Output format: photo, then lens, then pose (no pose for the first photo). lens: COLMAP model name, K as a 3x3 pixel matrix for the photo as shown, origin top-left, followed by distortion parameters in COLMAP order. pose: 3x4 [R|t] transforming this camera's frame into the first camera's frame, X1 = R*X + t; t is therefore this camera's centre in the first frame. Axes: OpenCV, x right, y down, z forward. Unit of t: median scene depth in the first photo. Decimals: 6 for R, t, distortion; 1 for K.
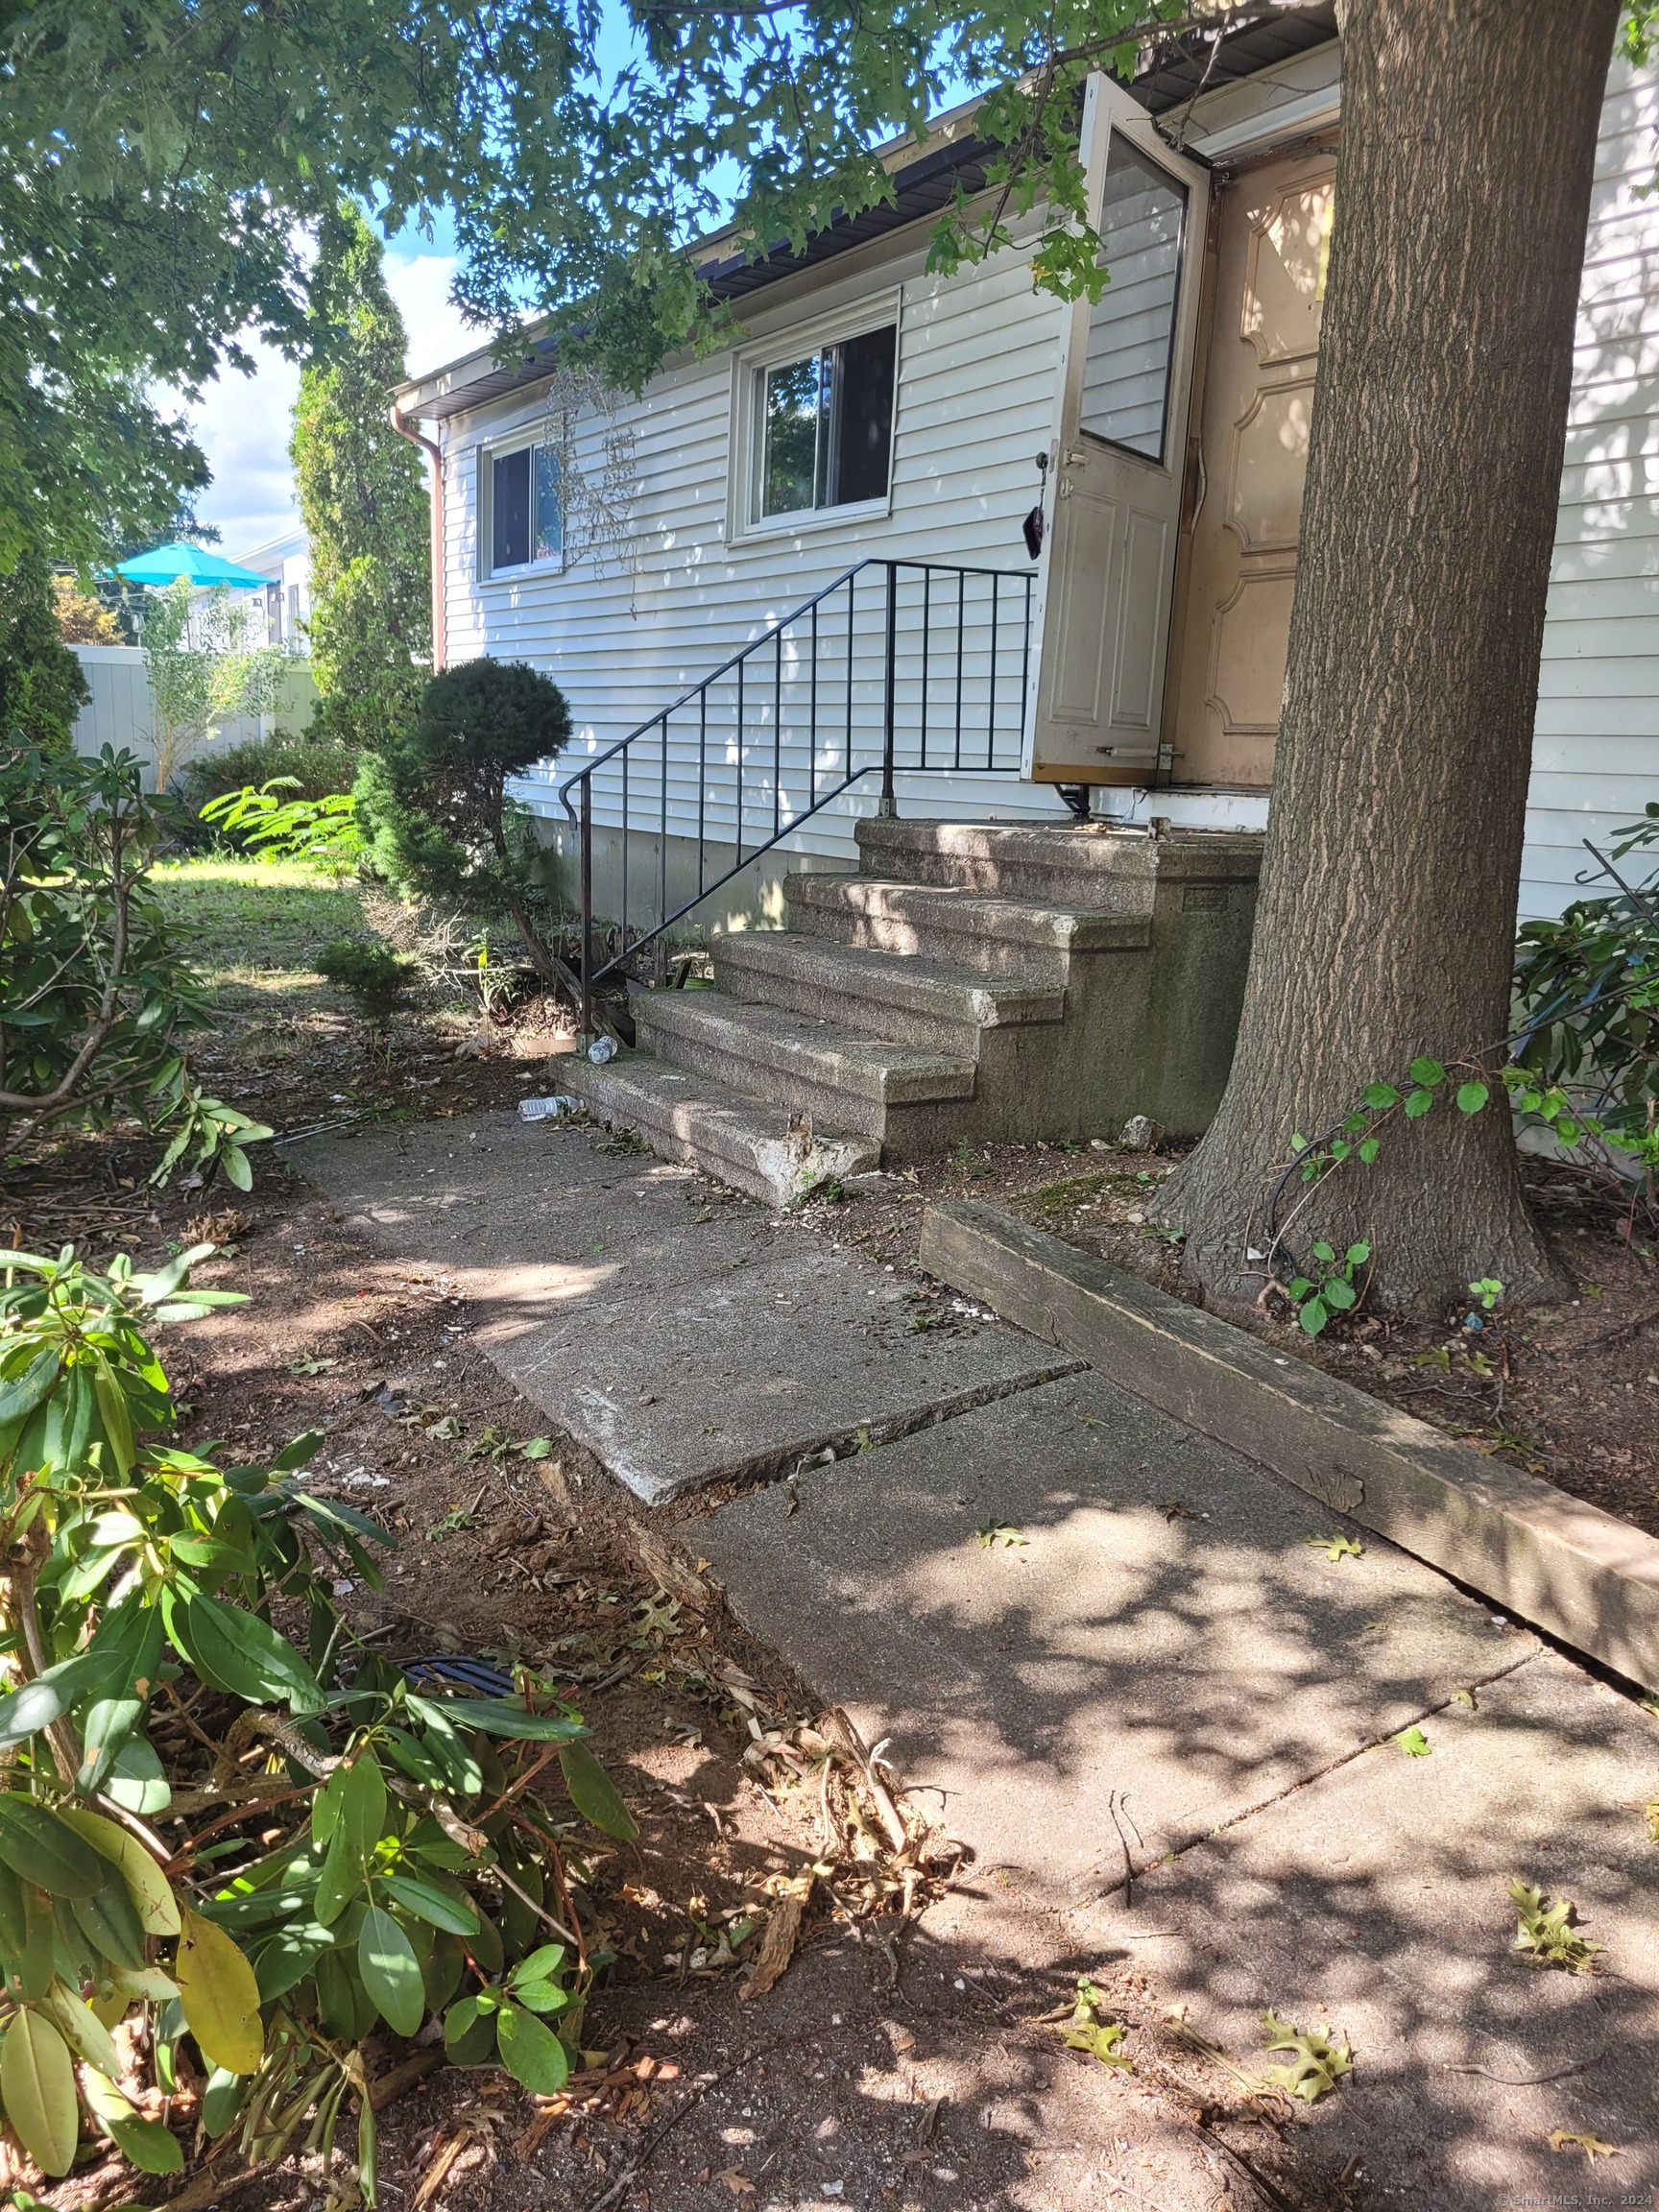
lens RADIAL K [[1665.2, 0, 835.4], [0, 1665.2, 1075.8], [0, 0, 1]] dist [0.056822, -0.054788]
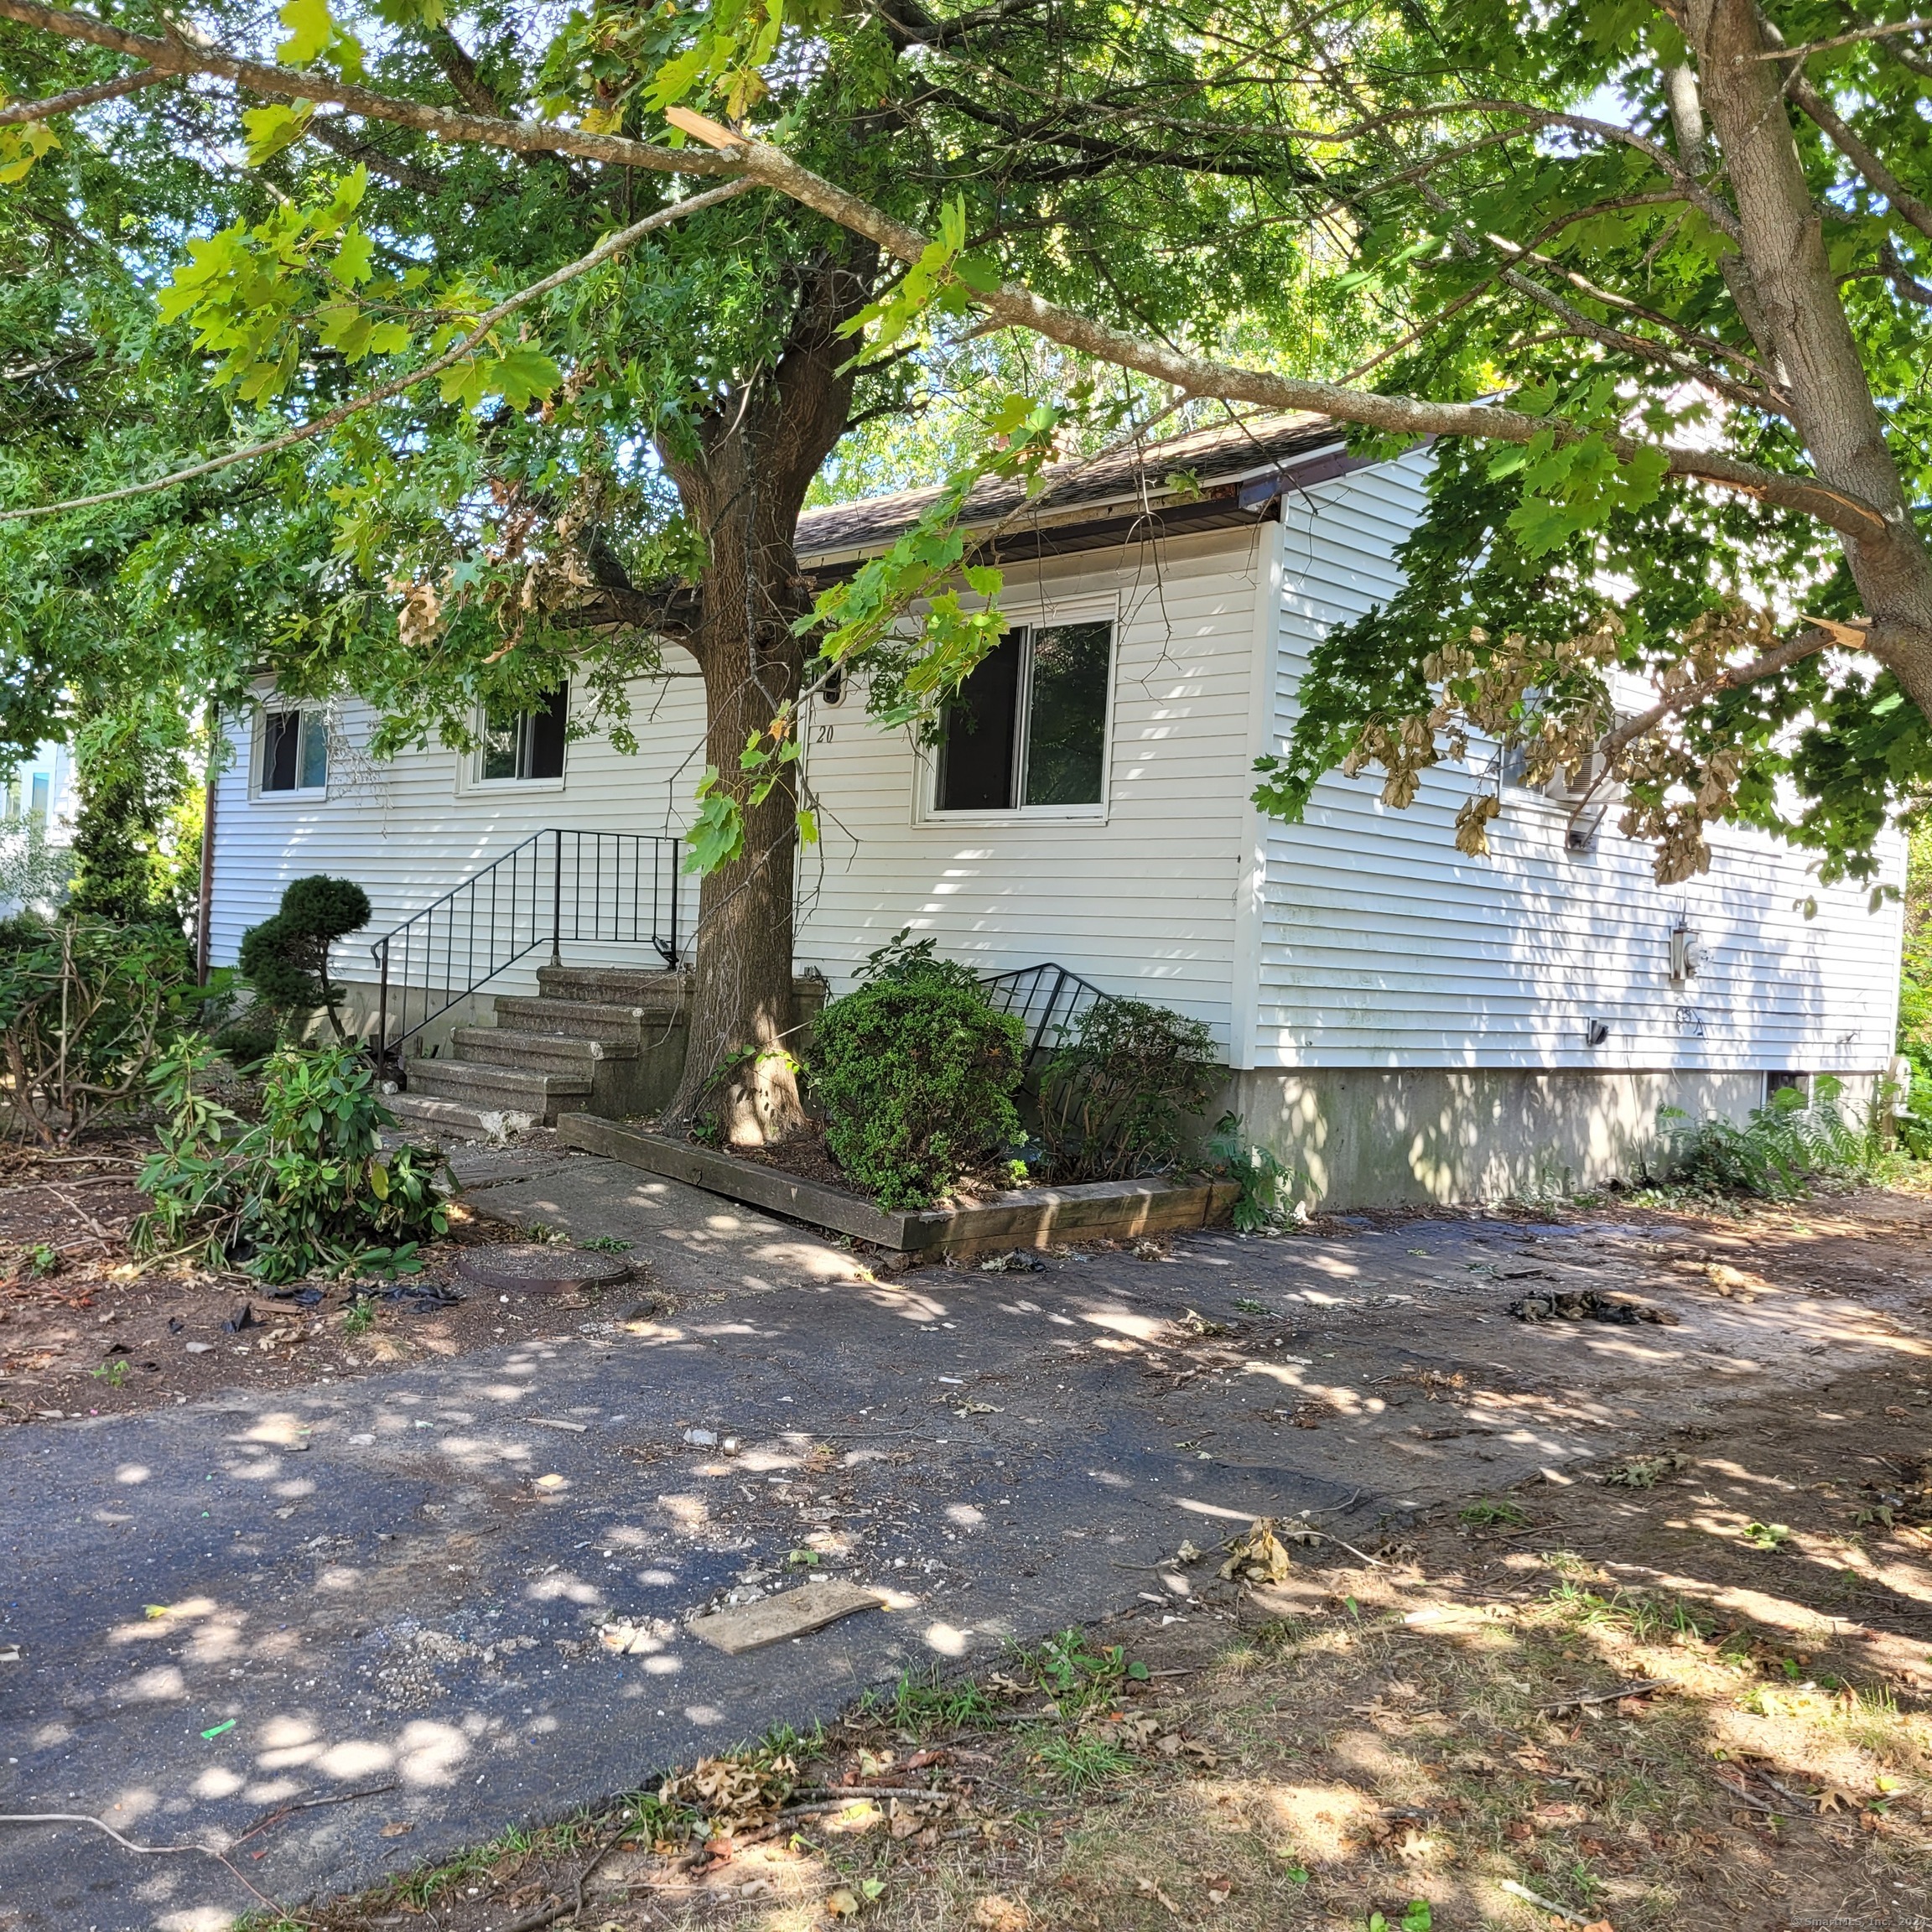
lens RADIAL K [[1978.6, 0, 972.7], [0, 1978.6, 903.9], [0, 0, 1]] dist [0.056463, -0.042850]
pose [[0.976604, 0.014910, 0.214528, 0.010757], [0.029963, 0.978427, -0.204406, 0.226810], [-0.212948, 0.206052, 0.955089, -1.132632]]
